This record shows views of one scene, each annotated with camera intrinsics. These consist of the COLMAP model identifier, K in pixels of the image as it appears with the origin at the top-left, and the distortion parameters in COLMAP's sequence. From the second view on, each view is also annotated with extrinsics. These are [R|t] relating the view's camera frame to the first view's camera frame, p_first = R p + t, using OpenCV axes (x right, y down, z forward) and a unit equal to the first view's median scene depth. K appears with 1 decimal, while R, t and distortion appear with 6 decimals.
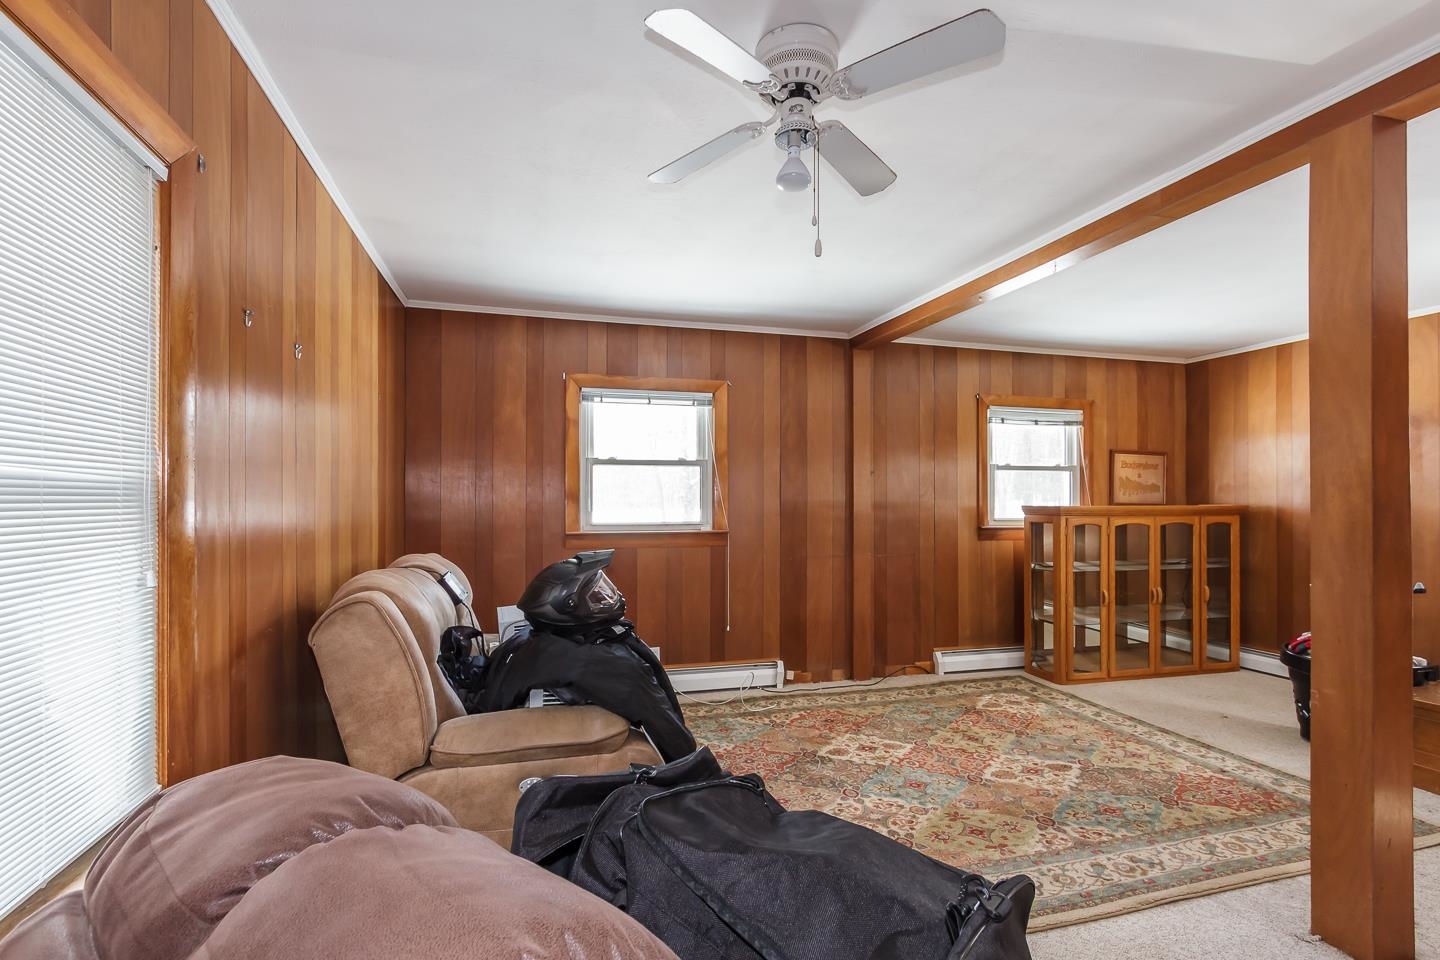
lens RADIAL K [[650.5, 0, 714.8], [0, 650.5, 493.6], [0, 0, 1]] dist [0.002580, -0.000496]
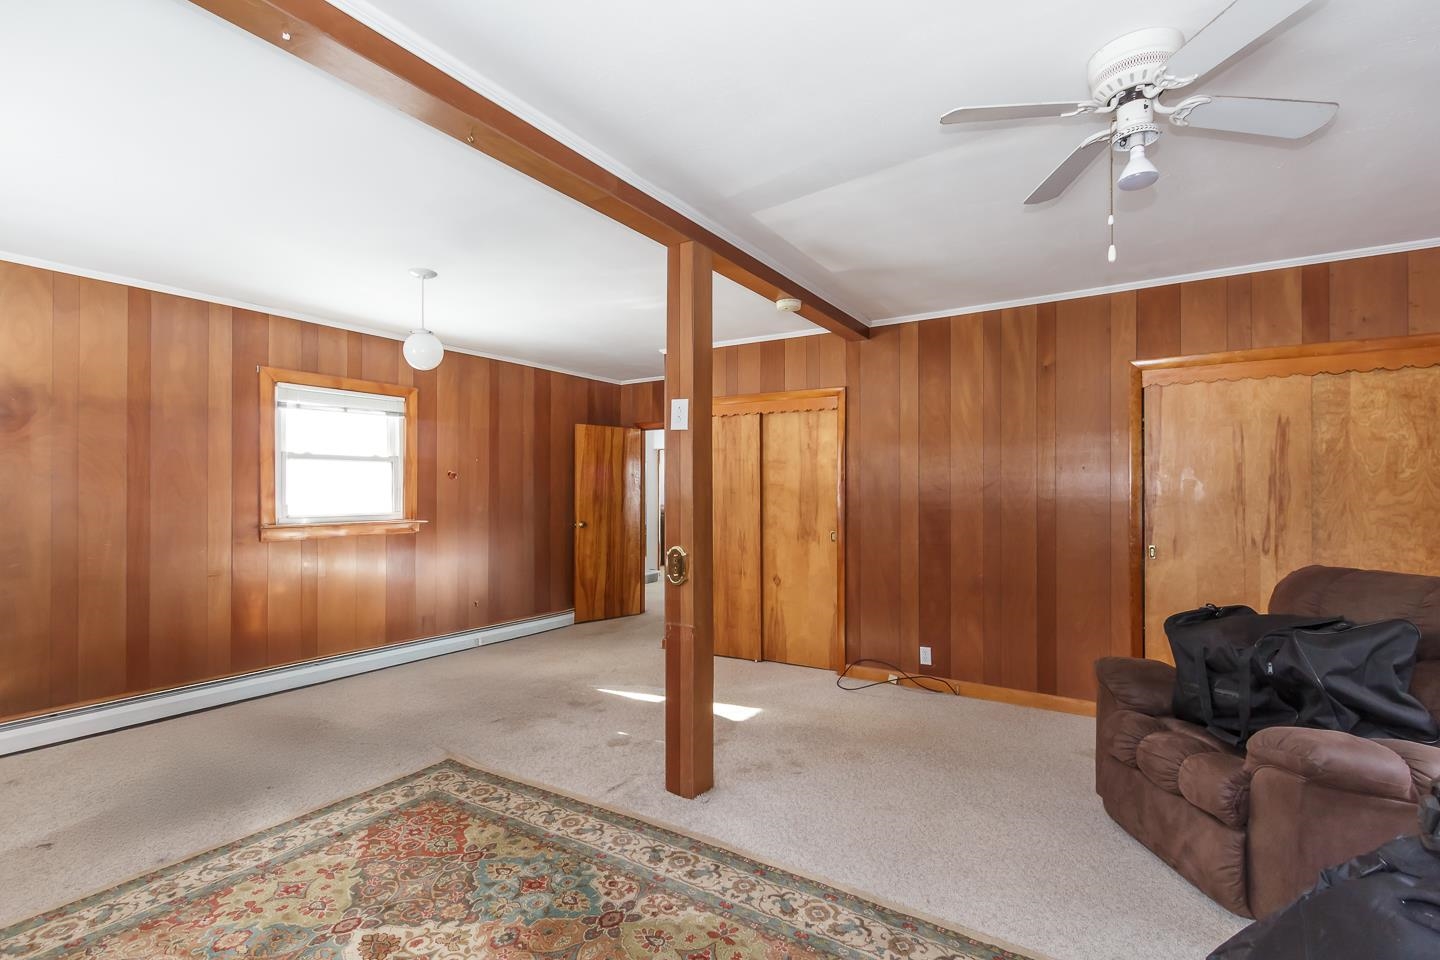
lens RADIAL K [[650.5, 0, 713.0], [0, 650.5, 492.7], [0, 0, 1]] dist [0.002580, -0.000496]
pose [[-0.652203, 0.002482, 0.758040, -0.123260], [-0.011883, 0.999838, -0.013498, 0.015538], [-0.757951, -0.017812, -0.652068, 1.226277]]
